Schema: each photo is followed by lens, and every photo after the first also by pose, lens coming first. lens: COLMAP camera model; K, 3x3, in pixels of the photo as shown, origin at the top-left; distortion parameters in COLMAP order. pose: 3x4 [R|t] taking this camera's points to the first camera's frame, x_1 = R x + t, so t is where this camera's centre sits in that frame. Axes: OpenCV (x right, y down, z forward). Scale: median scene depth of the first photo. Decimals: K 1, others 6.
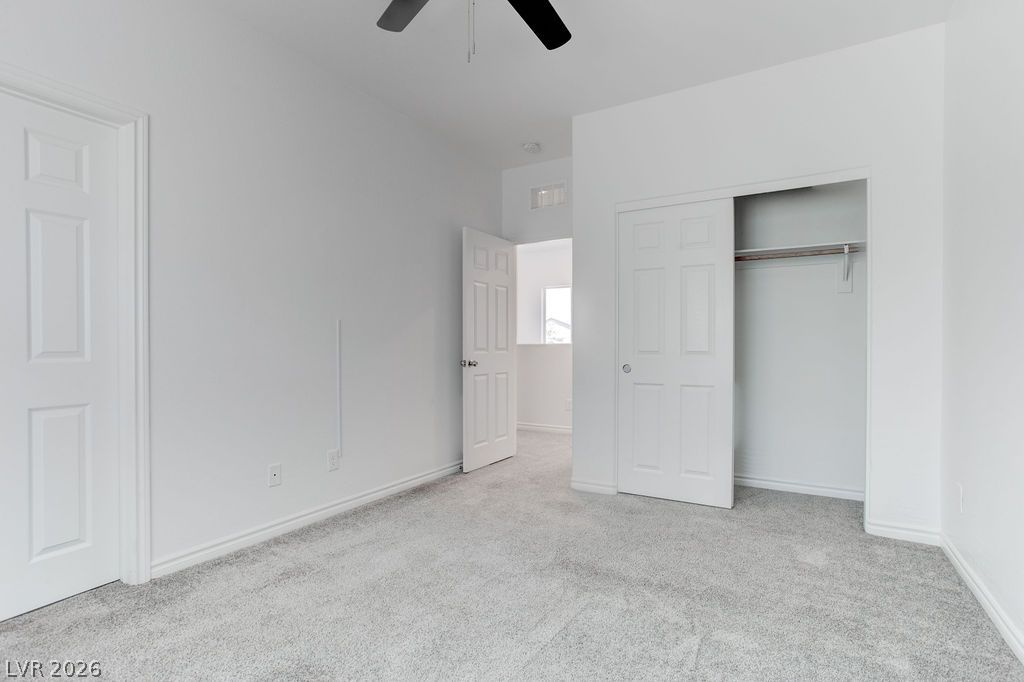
lens RADIAL K [[504.2, 0, 527.2], [0, 504.2, 346.1], [0, 0, 1]] dist [-0.067835, 0.052360]
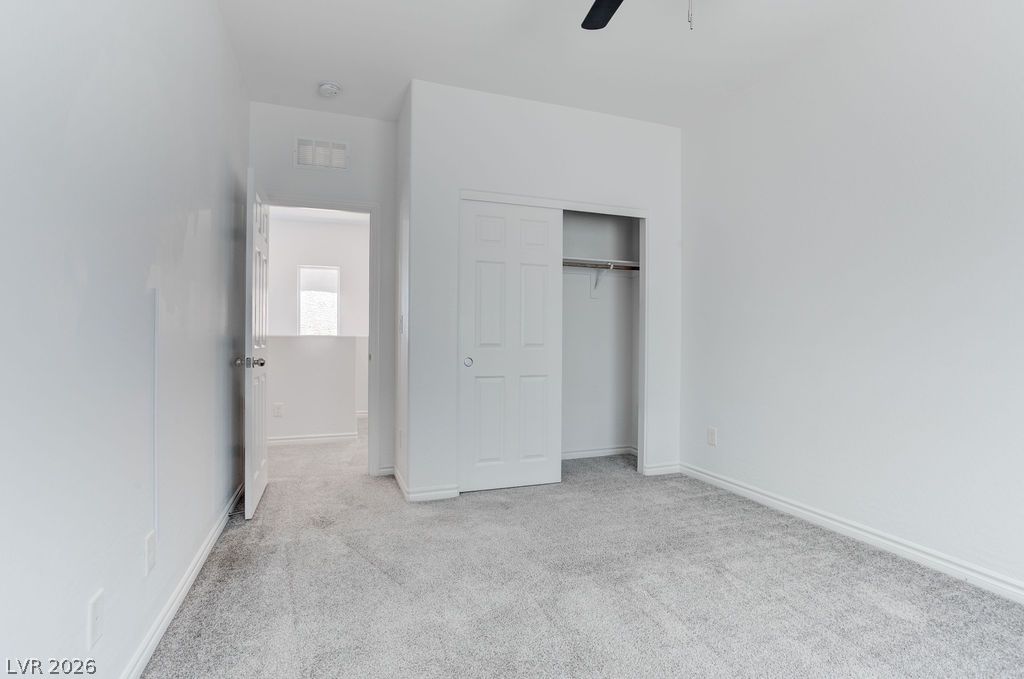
lens RADIAL K [[494.4, 0, 512.6], [0, 494.4, 337.7], [0, 0, 1]] dist [-0.060243, 0.031835]
pose [[0.632824, 0.004896, 0.774280, -0.518341], [-0.003679, 0.999988, -0.003316, 0.000365], [-0.774287, -0.000751, 0.632834, 0.360197]]
